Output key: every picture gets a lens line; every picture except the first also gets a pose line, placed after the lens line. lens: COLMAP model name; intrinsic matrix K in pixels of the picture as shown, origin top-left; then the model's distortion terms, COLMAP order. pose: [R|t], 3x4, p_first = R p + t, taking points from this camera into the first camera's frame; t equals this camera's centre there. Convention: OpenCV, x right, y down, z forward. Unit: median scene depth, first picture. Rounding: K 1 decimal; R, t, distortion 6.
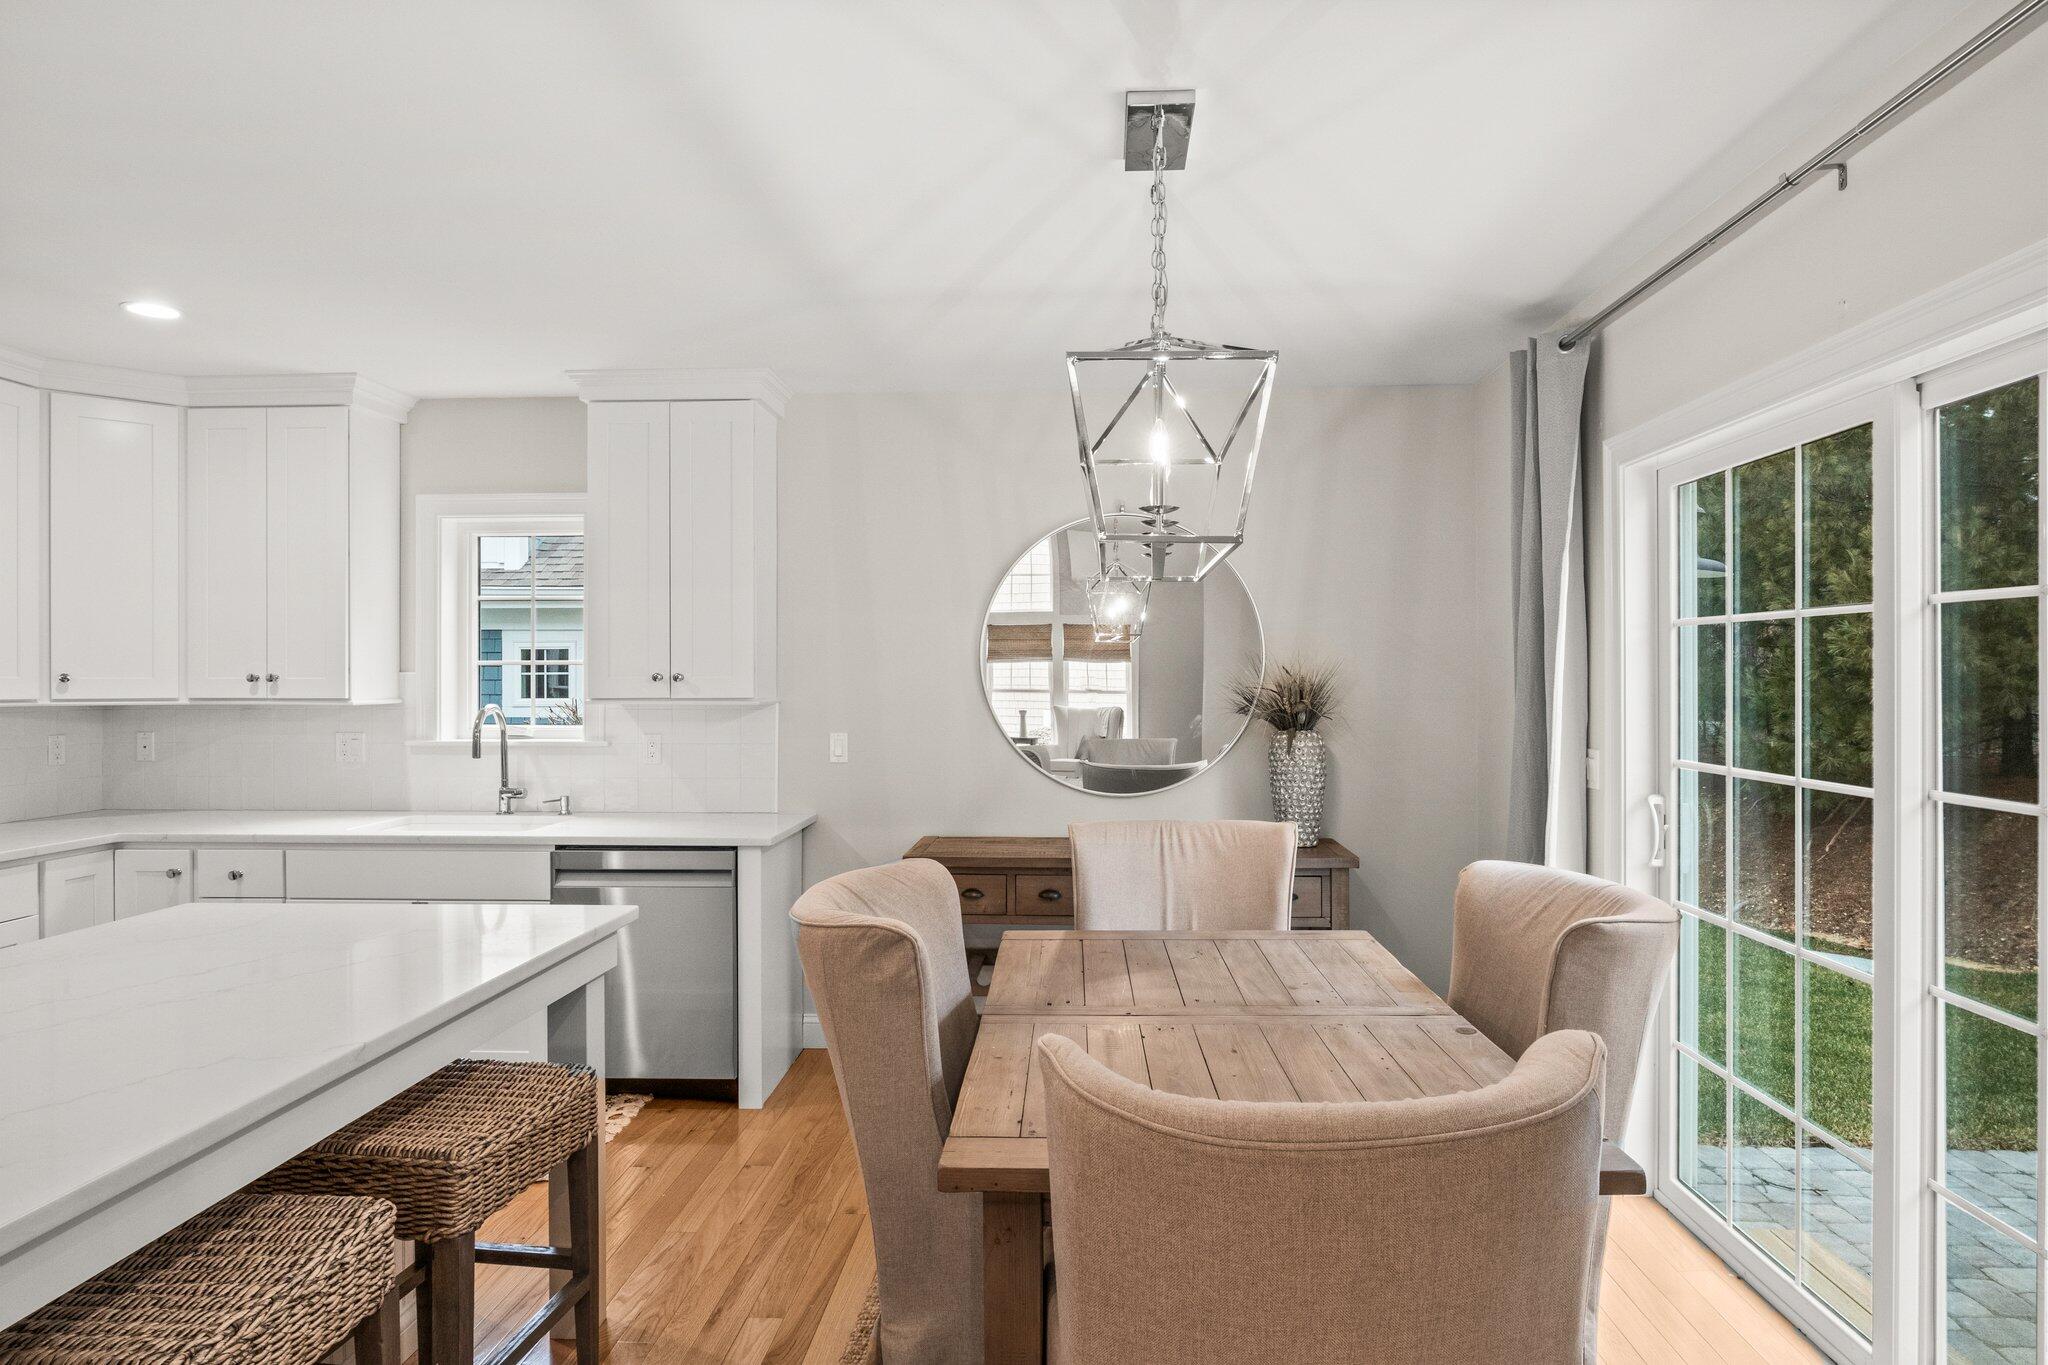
lens RADIAL K [[1154.9, 0, 1033.5], [0, 1154.9, 680.0], [0, 0, 1]] dist [-0.006021, 0.002713]
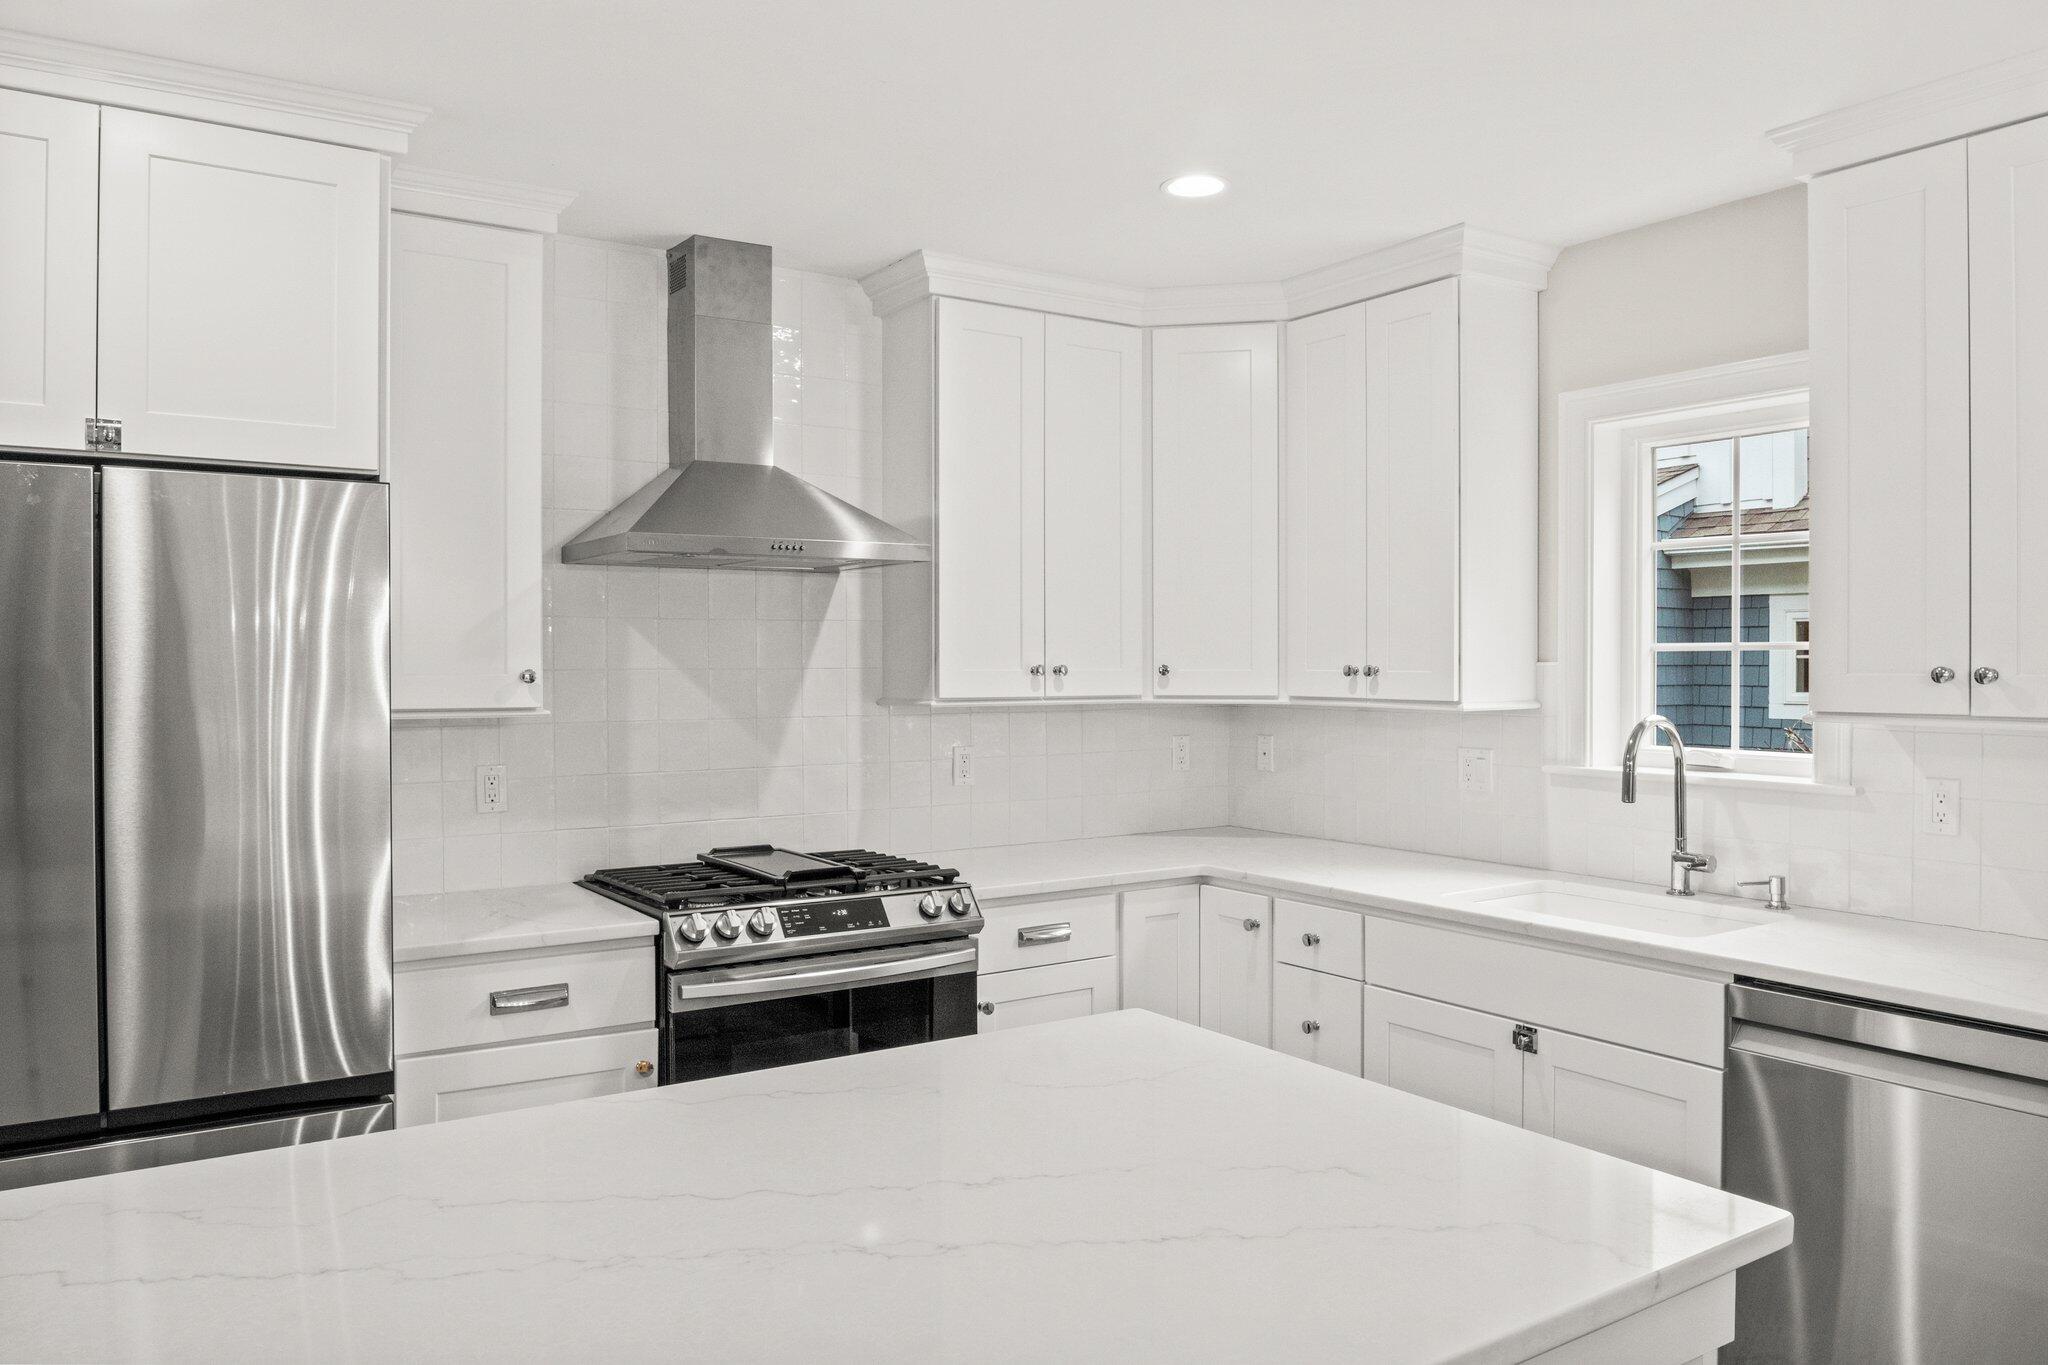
lens RADIAL K [[1445.9, 0, 1035.4], [0, 1445.9, 674.1], [0, 0, 1]] dist [-0.029530, -0.019628]
pose [[0.593973, 0.007860, -0.804447, -0.055662], [0.000315, 0.999950, 0.010002, -0.009336], [0.804485, -0.006194, 0.593941, 0.303337]]
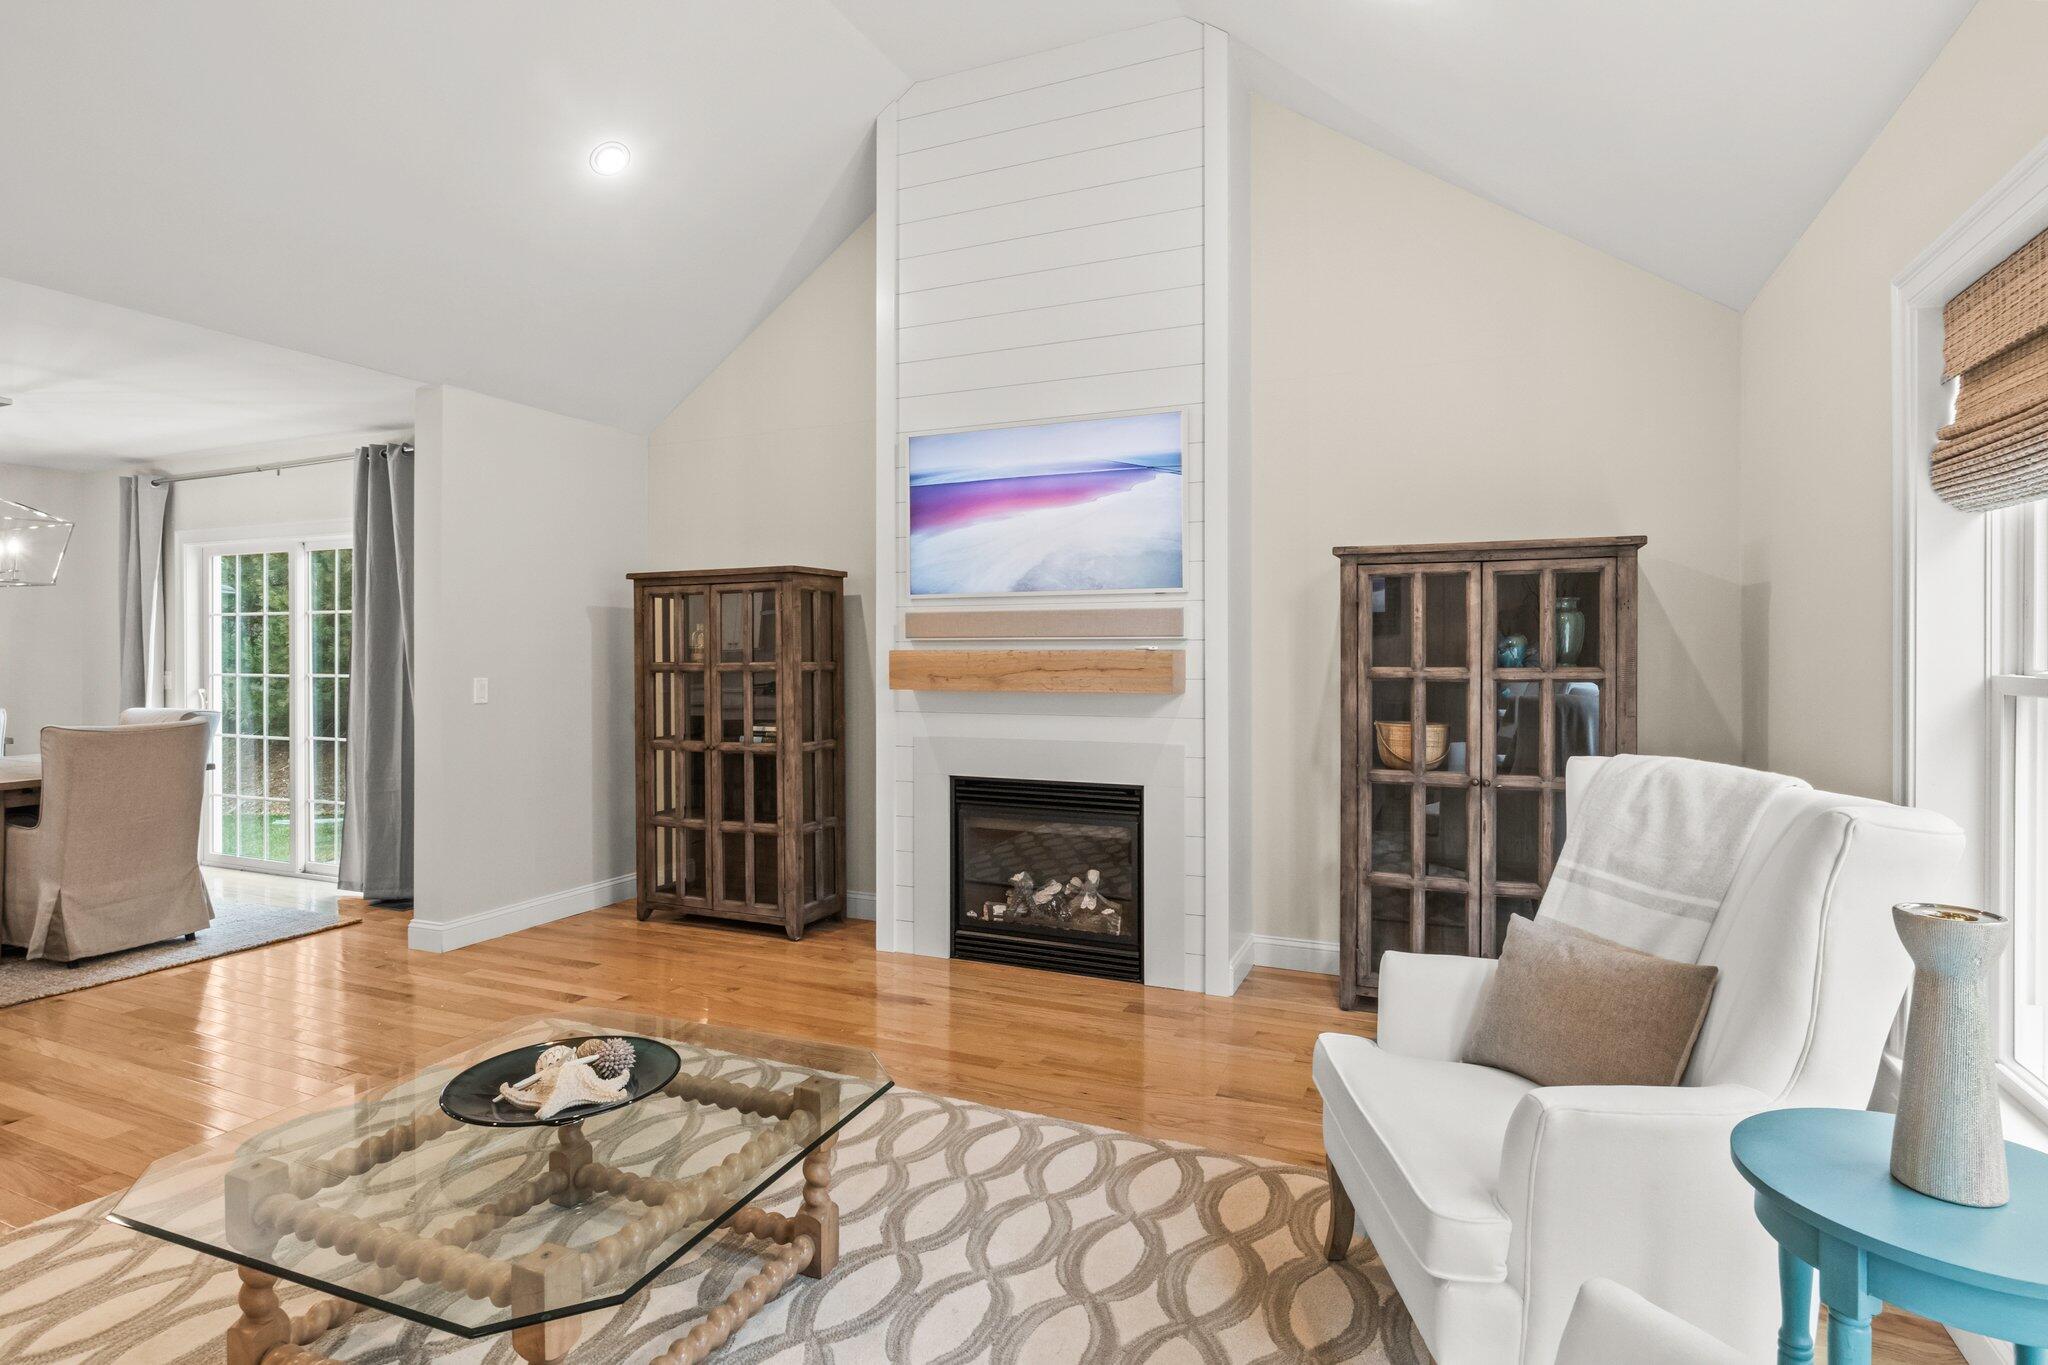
lens RADIAL K [[1028.9, 0, 1033.2], [0, 1028.9, 658.2], [0, 0, 1]] dist [-0.001695, -0.001794]
pose [[0.355910, -0.005244, 0.934505, -0.623301], [0.000526, 0.999985, 0.005412, 0.022823], [-0.934520, -0.001435, 0.355908, -1.013954]]
